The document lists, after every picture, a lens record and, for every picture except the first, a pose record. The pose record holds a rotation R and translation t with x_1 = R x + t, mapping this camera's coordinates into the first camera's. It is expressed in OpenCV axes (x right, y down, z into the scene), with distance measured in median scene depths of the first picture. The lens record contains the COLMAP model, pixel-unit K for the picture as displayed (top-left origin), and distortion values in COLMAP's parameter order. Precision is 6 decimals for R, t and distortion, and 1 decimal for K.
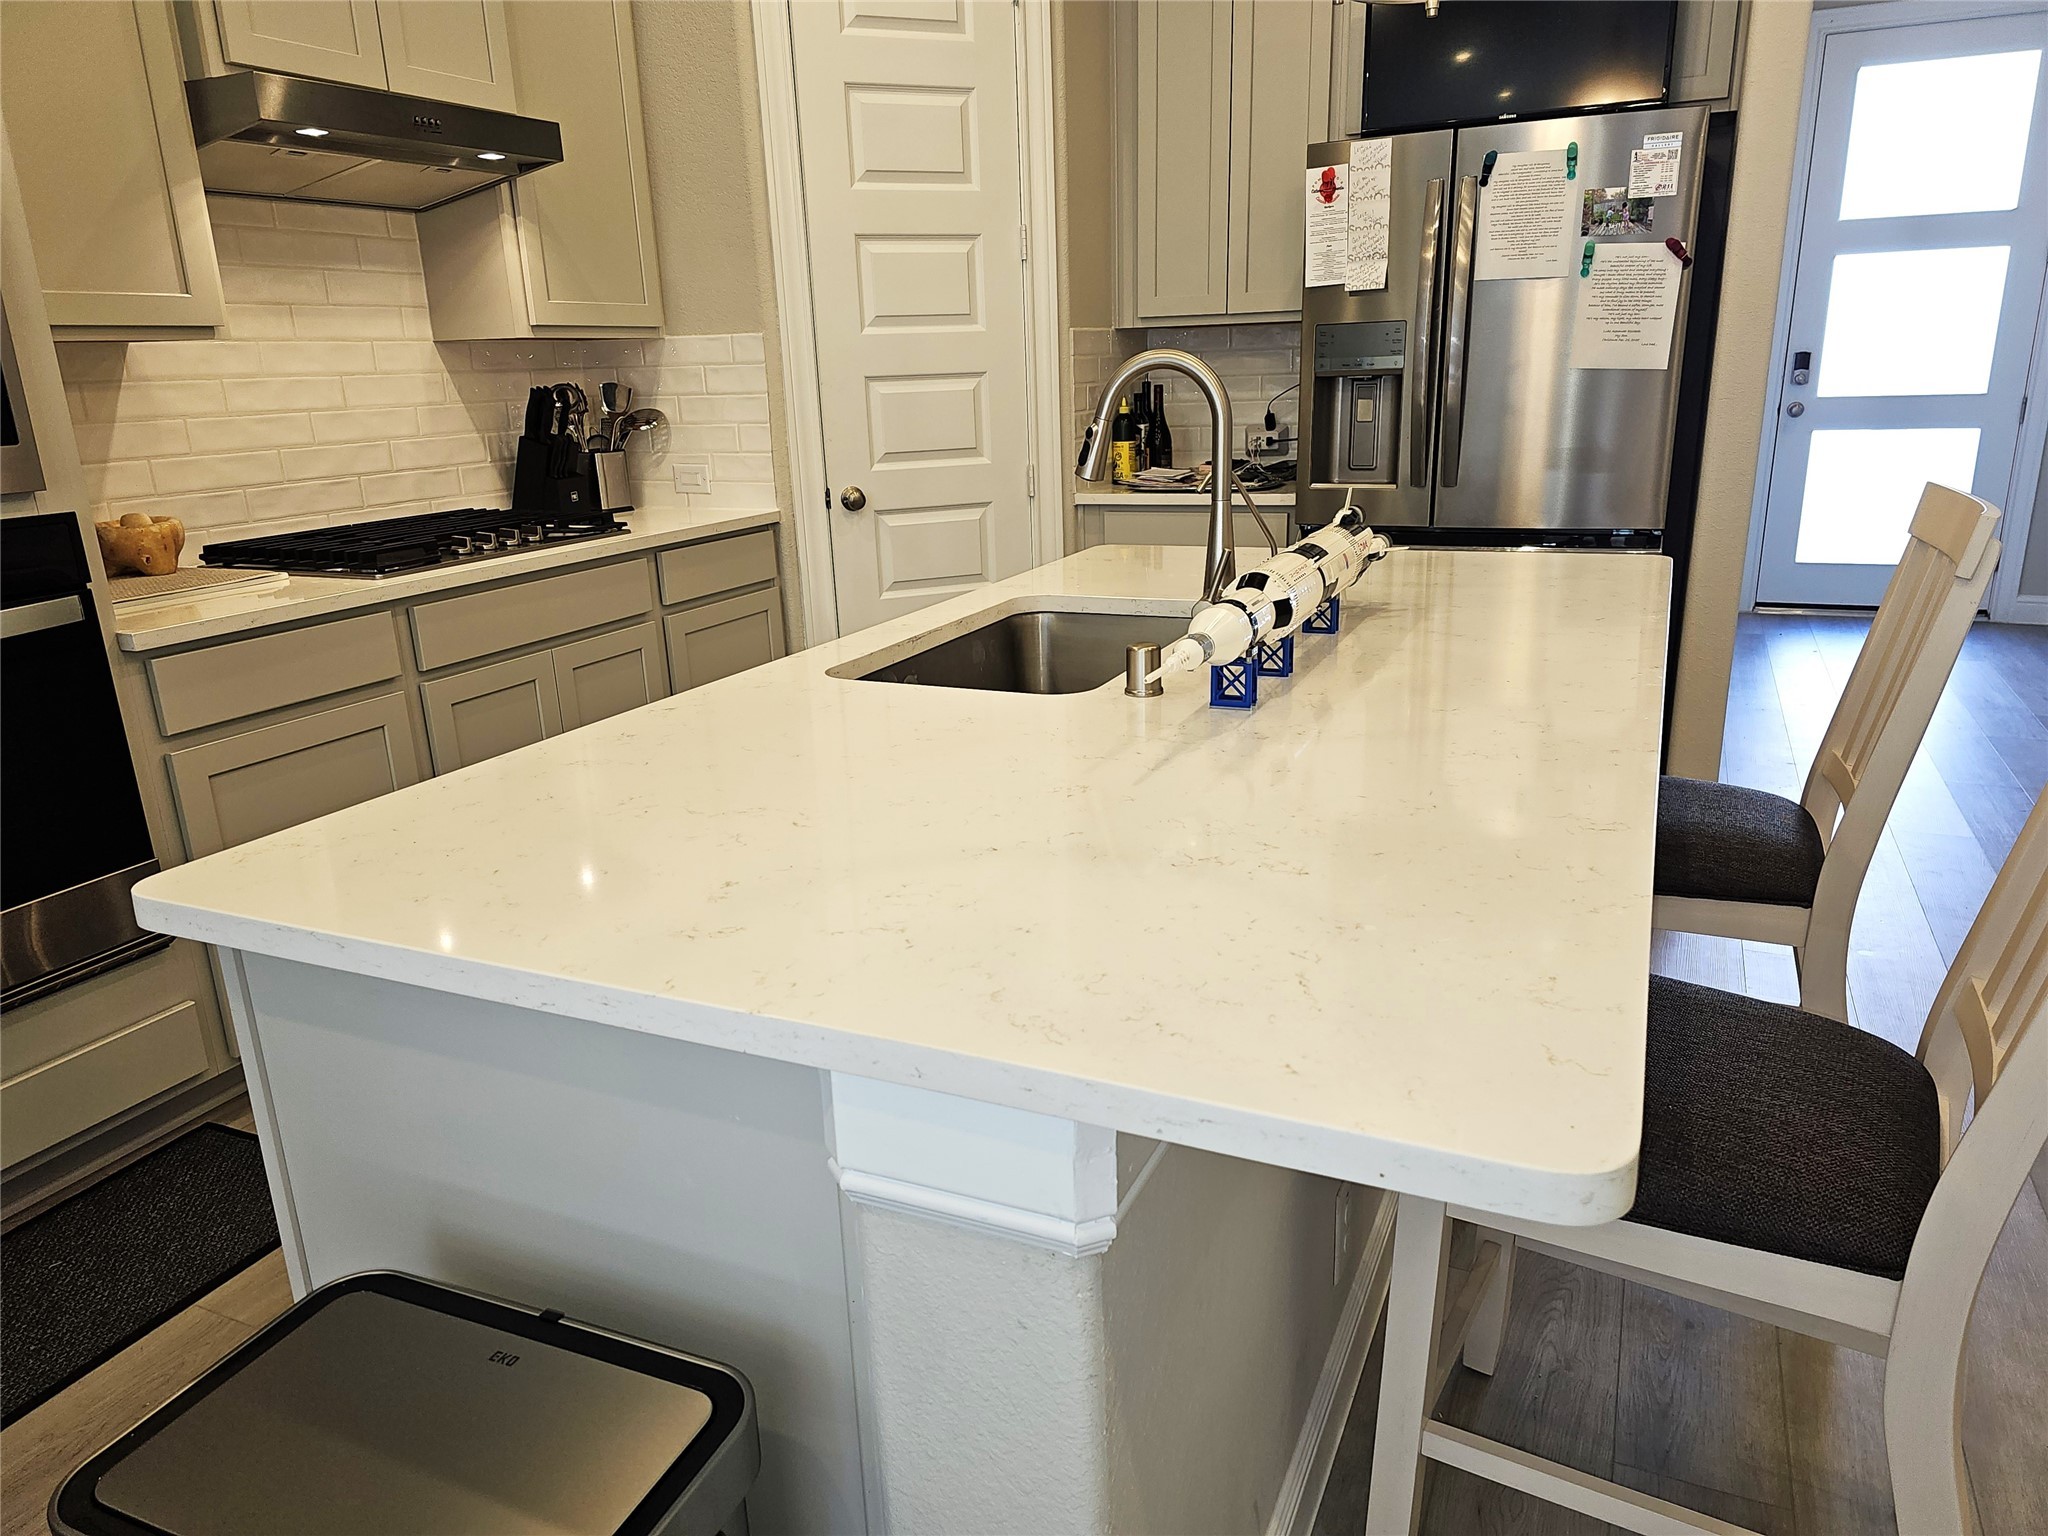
lens RADIAL K [[1365.1, 0, 1024.0], [0, 1365.1, 775.0], [0, 0, 1]] dist [0.059239, -0.052985]
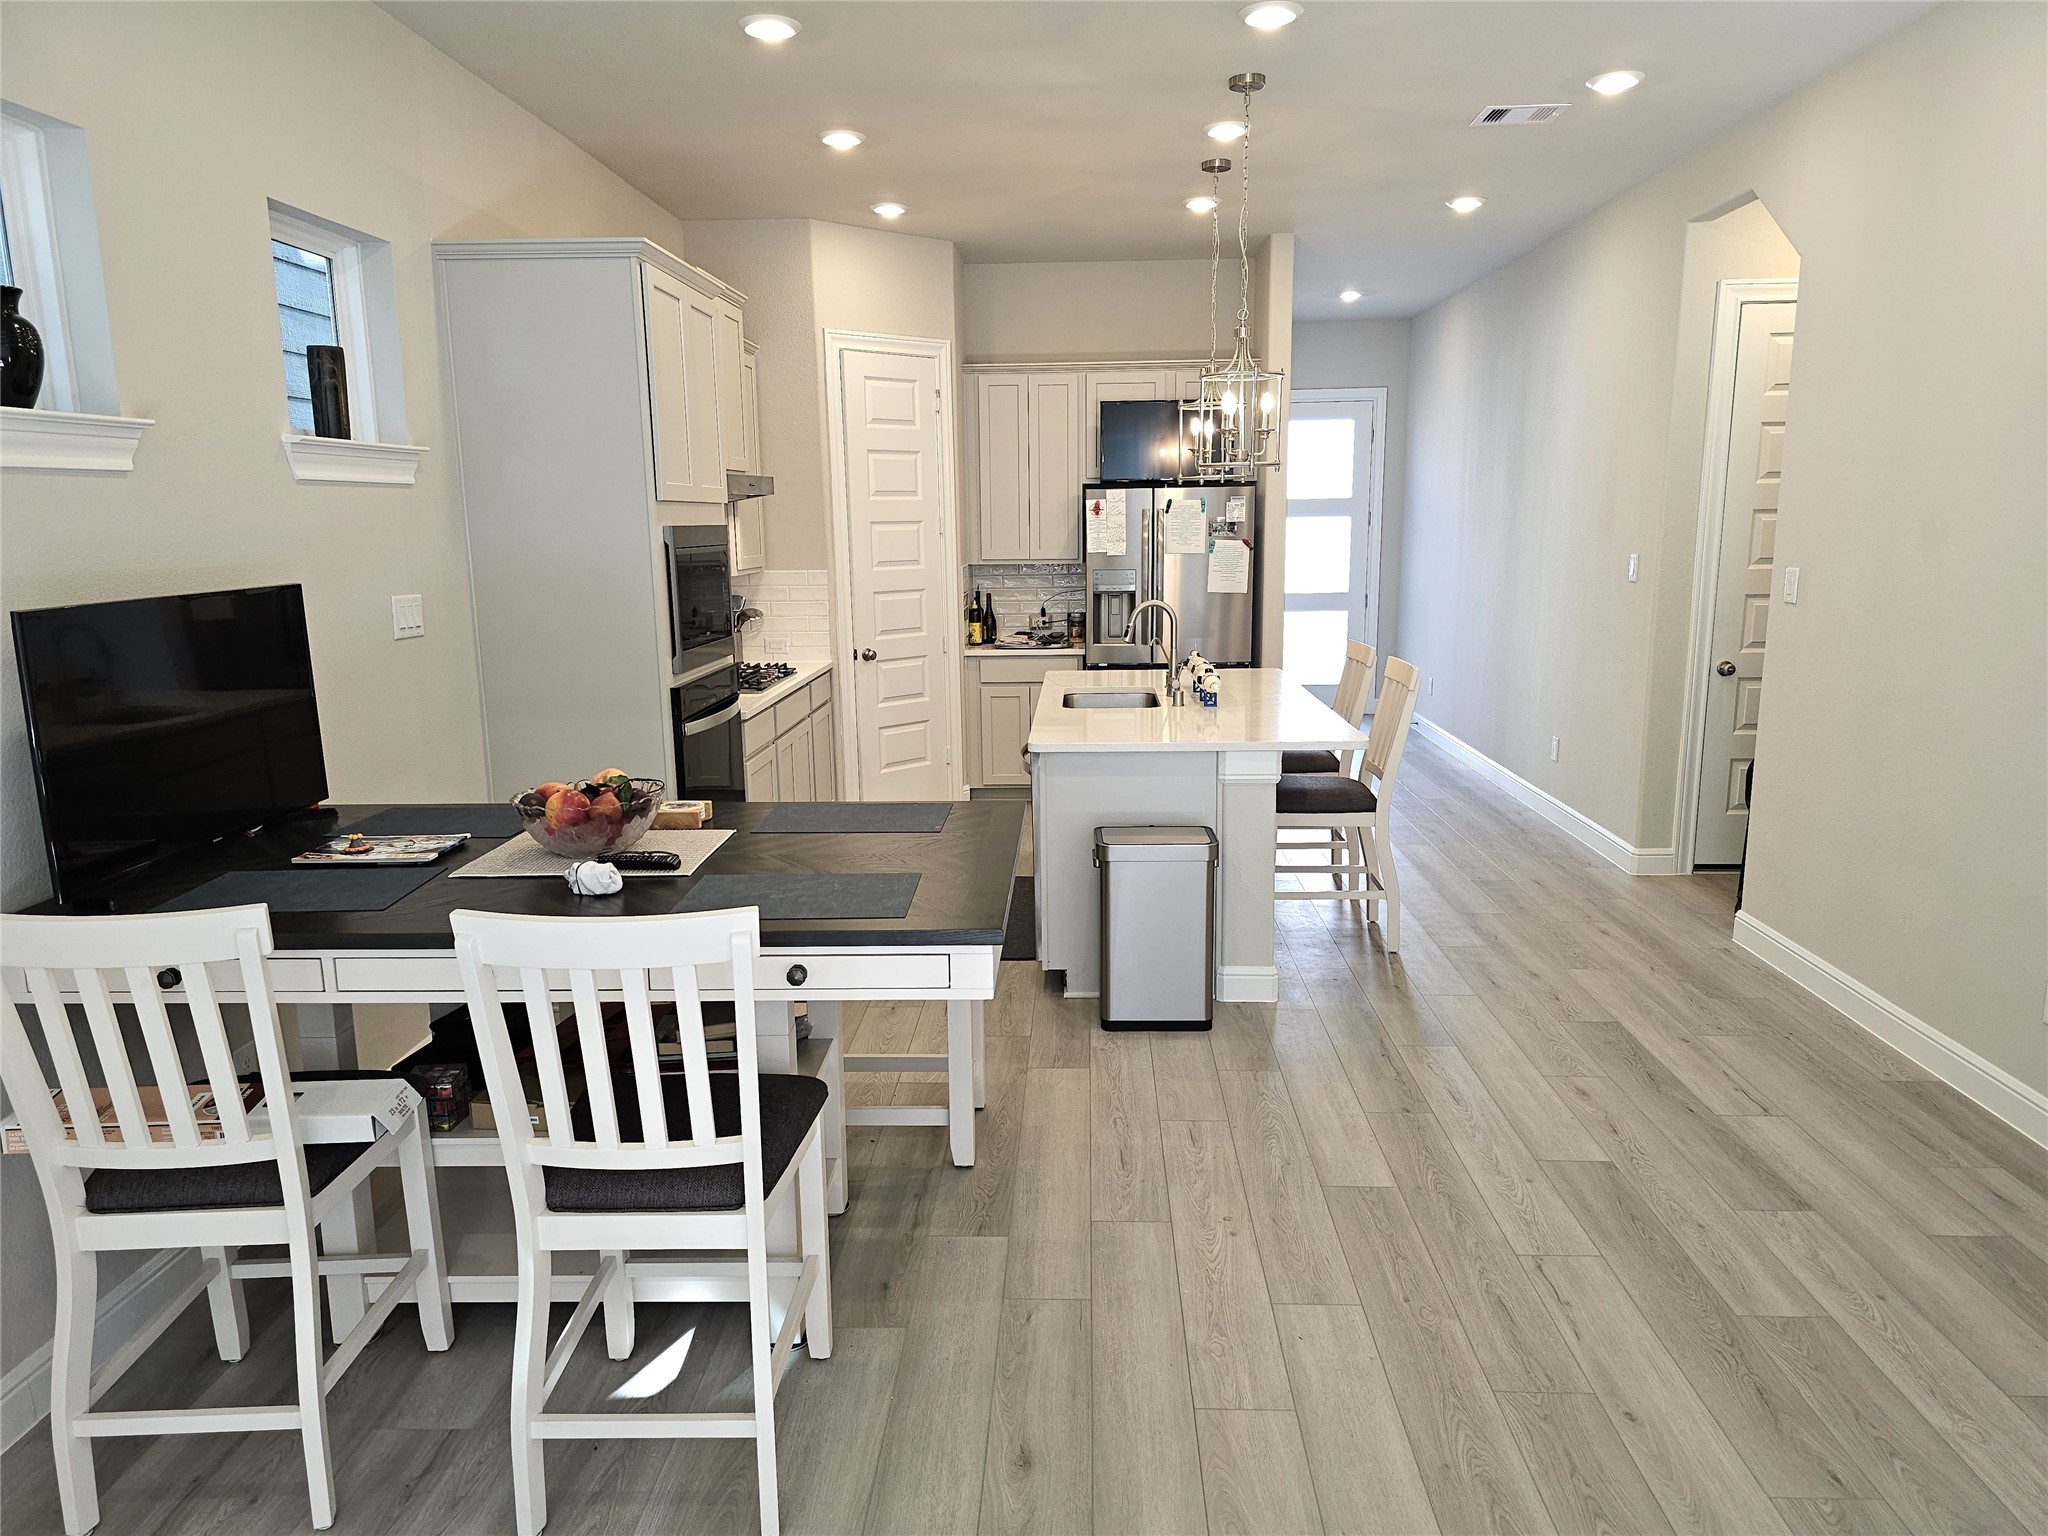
lens RADIAL K [[1365.1, 0, 1028.6], [0, 1365.1, 781.6], [0, 0, 1]] dist [0.059239, -0.052985]
pose [[0.925713, -0.052218, 0.374605, -0.747819], [0.093591, 0.991248, -0.093104, 0.196615], [-0.366465, 0.121247, 0.922498, -0.937152]]
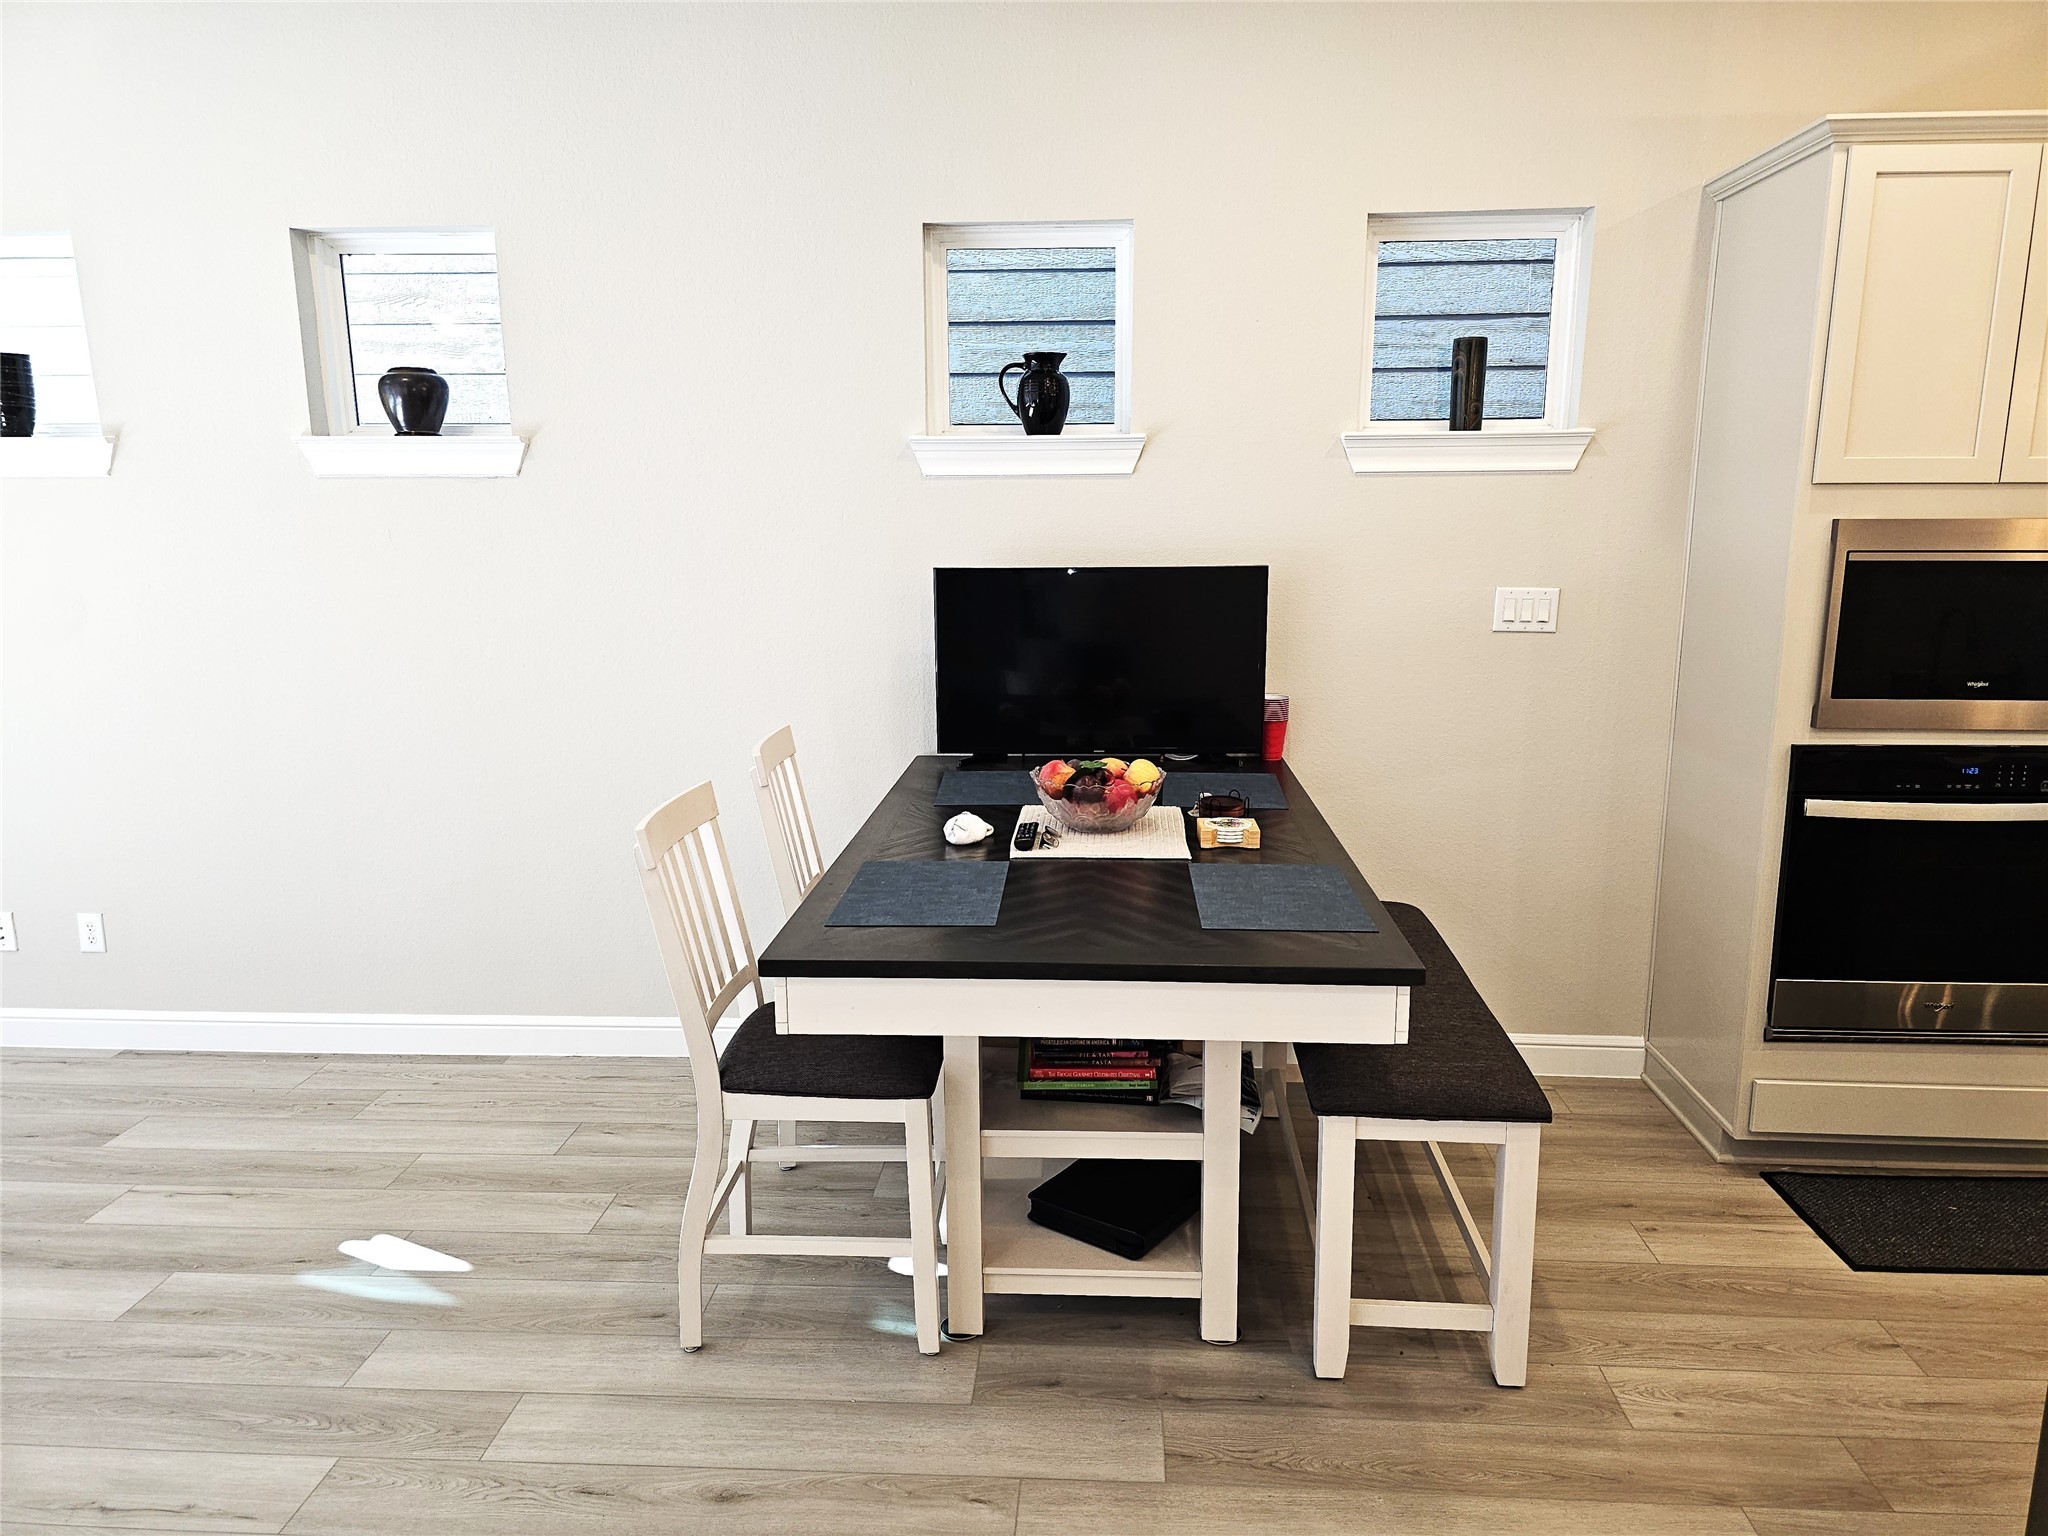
lens RADIAL K [[1365.1, 0, 1038.4], [0, 1365.1, 765.9], [0, 0, 1]] dist [0.059239, -0.052985]
pose [[0.359509, 0.205199, -0.910300, 0.162514], [-0.279813, 0.954337, 0.104619, 0.003017], [0.890201, 0.217102, 0.400510, -0.421631]]
